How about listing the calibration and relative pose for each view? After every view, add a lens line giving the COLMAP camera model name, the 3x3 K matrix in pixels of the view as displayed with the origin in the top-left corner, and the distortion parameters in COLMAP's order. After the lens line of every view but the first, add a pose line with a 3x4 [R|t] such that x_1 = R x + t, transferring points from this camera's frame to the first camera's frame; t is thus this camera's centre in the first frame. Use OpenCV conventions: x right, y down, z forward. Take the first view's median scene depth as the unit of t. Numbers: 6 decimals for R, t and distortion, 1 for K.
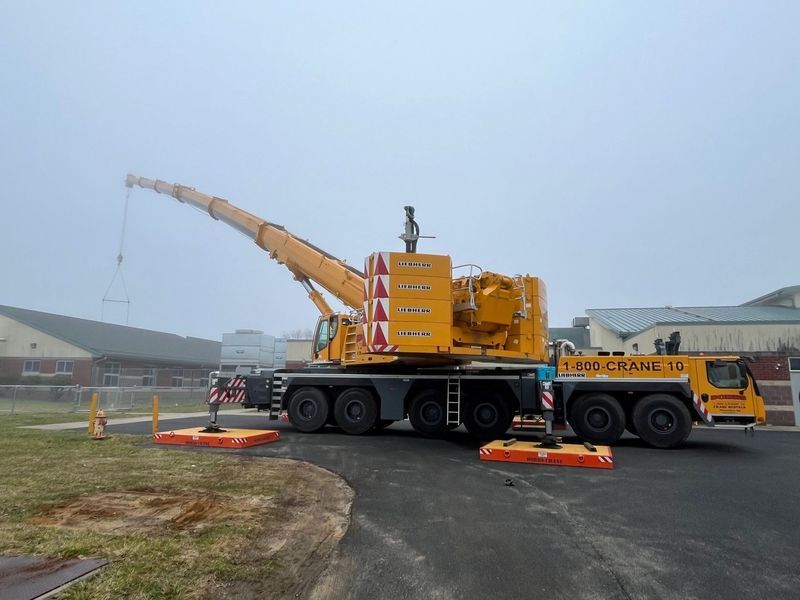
lens RADIAL K [[493.0, 0, 400.0], [0, 493.0, 300.0], [0, 0, 1]] dist [-0.022616, -0.000130]
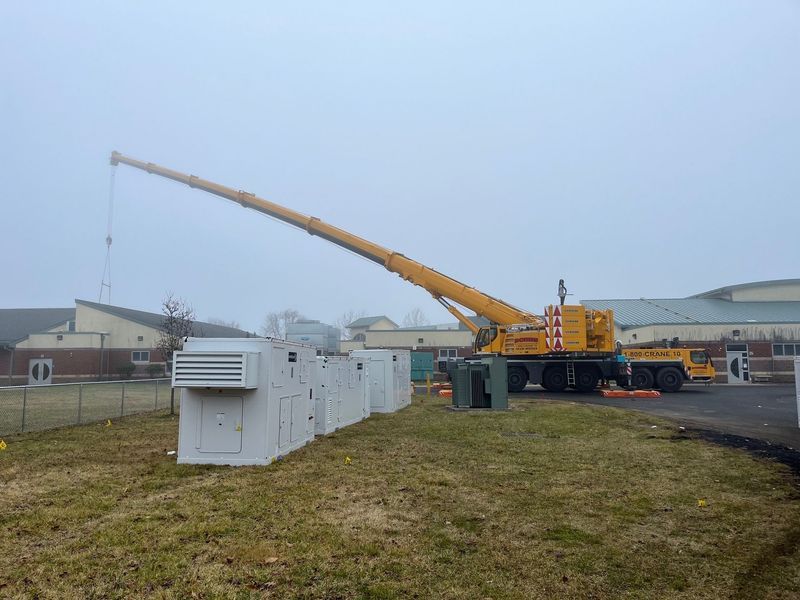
lens RADIAL K [[585.6, 0, 400.0], [0, 585.6, 300.0], [0, 0, 1]] dist [0.007233, 0.001442]
pose [[0.986406, -0.006690, 0.164189, -1.008826], [-0.004743, 0.997595, 0.069145, -0.260583], [-0.164257, -0.068984, 0.984002, -1.254118]]
